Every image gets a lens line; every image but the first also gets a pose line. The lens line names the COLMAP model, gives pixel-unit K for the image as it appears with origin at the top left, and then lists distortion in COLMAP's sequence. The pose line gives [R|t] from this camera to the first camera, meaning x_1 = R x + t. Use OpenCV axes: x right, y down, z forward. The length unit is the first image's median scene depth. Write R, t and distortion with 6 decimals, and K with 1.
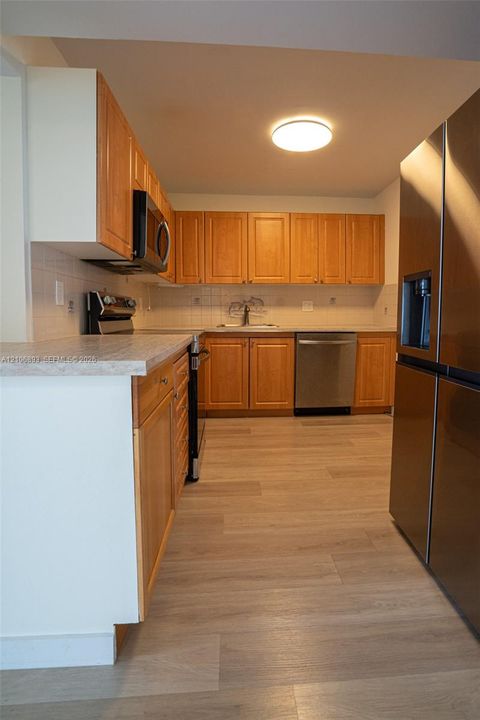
lens RADIAL K [[344.9, 0, 238.9], [0, 344.9, 334.7], [0, 0, 1]] dist [-0.039494, 0.000460]
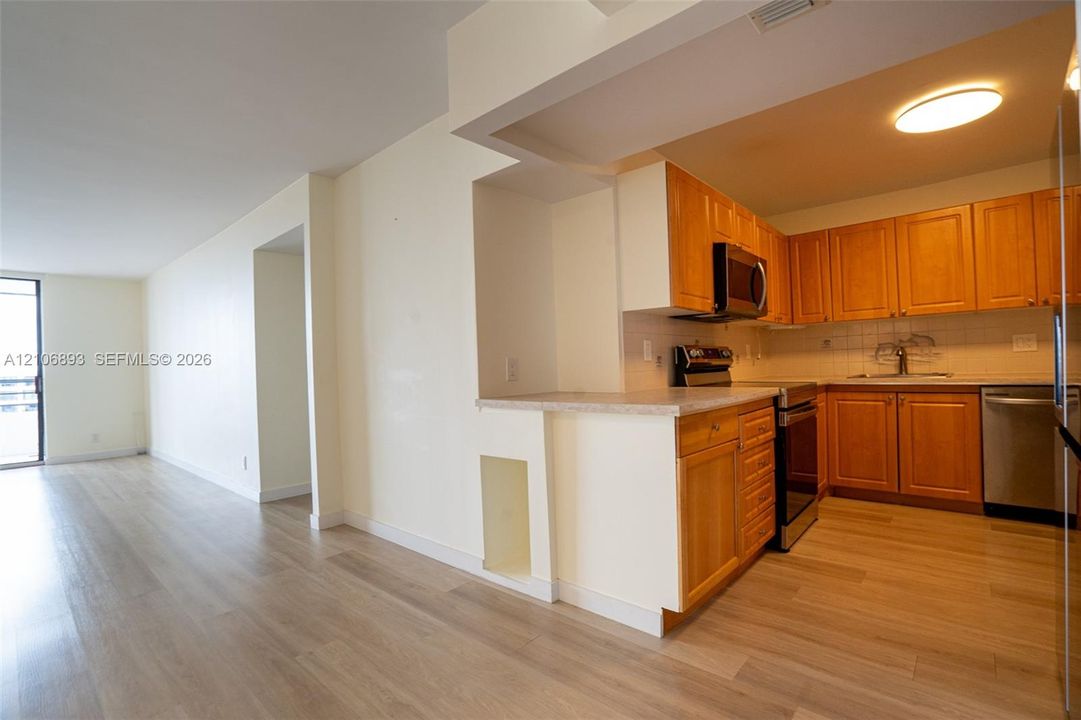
lens RADIAL K [[517.8, 0, 517.4], [0, 517.8, 361.2], [0, 0, 1]] dist [-0.039494, 0.000460]
pose [[0.667757, -0.027492, -0.743871, 0.353120], [-0.010120, 0.998890, -0.046001, 0.000046], [0.744310, 0.038246, 0.666738, -0.363014]]
